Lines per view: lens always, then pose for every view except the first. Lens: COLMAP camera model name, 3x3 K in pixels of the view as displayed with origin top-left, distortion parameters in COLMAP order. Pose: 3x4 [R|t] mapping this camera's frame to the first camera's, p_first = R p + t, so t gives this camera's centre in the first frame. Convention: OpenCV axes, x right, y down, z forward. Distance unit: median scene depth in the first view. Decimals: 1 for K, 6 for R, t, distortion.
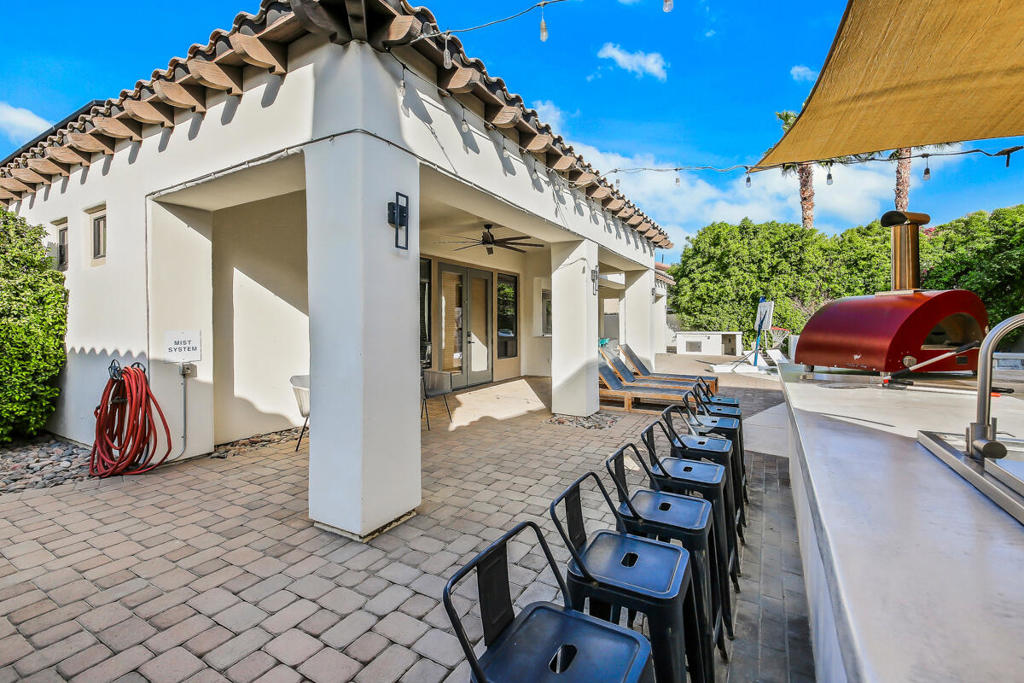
lens RADIAL K [[434.6, 0, 512.6], [0, 434.6, 327.1], [0, 0, 1]] dist [-0.001609, -0.000259]
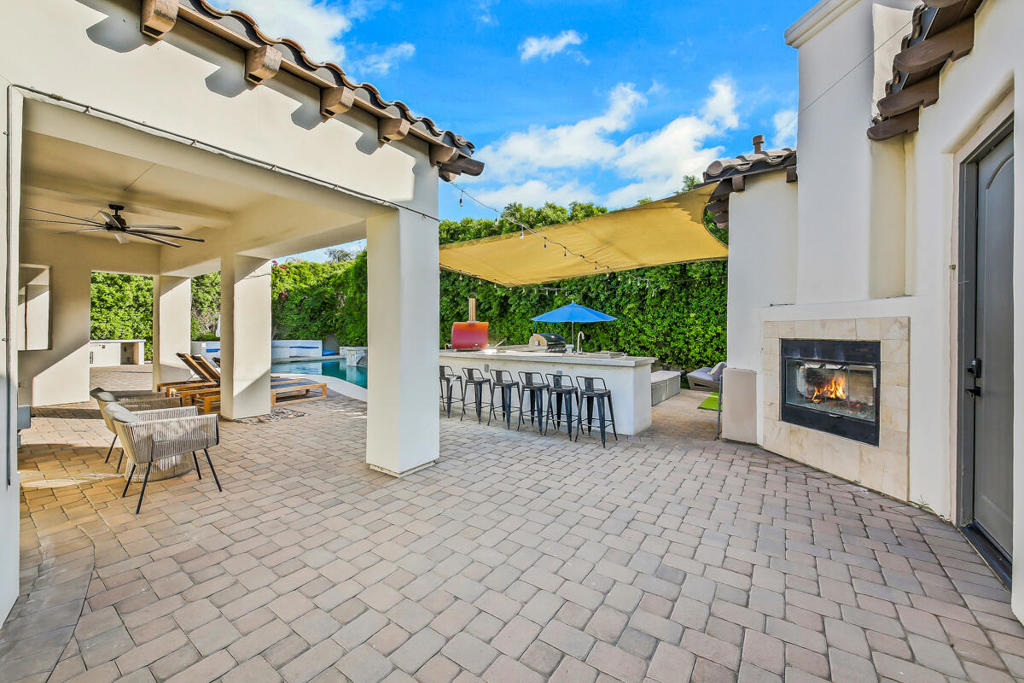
lens RADIAL K [[414.1, 0, 512.8], [0, 414.1, 337.7], [0, 0, 1]] dist [0.031413, -0.017691]
pose [[0.075872, -0.011440, 0.997052, -1.511609], [0.002173, 0.999934, 0.011308, -0.008693], [-0.997115, 0.001309, 0.075892, 0.453979]]
